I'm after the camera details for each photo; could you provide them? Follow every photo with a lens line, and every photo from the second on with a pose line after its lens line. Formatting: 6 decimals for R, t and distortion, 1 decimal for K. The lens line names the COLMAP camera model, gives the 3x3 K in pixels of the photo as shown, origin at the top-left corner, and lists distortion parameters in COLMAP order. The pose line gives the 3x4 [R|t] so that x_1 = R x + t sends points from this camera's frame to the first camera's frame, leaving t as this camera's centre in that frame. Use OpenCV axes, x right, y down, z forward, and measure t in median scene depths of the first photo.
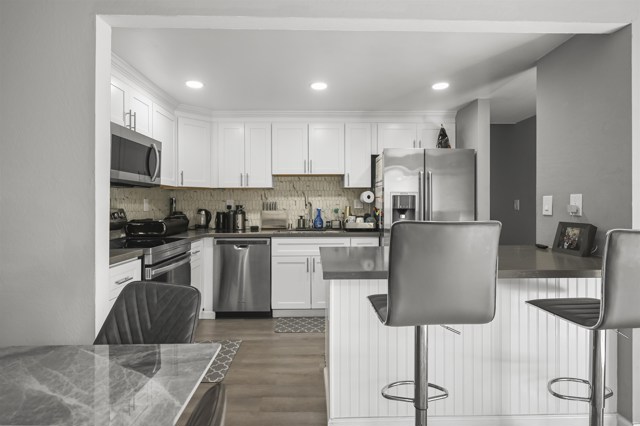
lens RADIAL K [[335.8, 0, 323.8], [0, 335.8, 205.5], [0, 0, 1]] dist [-0.002388, 0.001075]
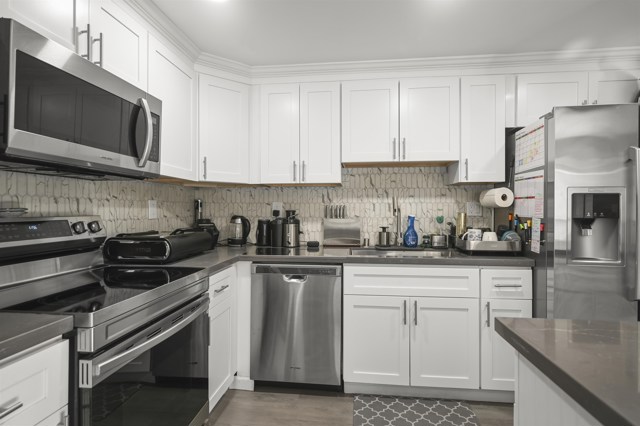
lens RADIAL K [[335.8, 0, 324.7], [0, 335.8, 209.6], [0, 0, 1]] dist [-0.002388, 0.001075]
pose [[0.990856, 0.003543, -0.134877, -0.100373], [-0.003730, 0.999992, -0.001134, -0.001899], [0.134872, 0.001627, 0.990862, 0.366920]]
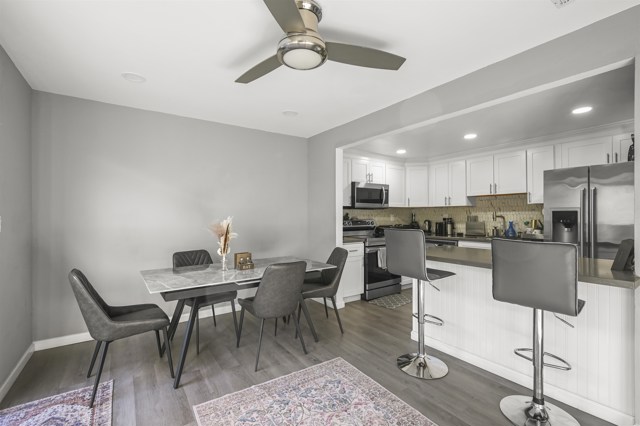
lens RADIAL K [[288.8, 0, 323.6], [0, 288.8, 210.4], [0, 0, 1]] dist [0.009282, -0.001482]
pose [[0.554299, -0.013196, -0.832213, 0.525645], [0.001274, 0.999887, -0.015006, -0.016794], [0.832317, 0.007258, 0.554253, -0.165040]]
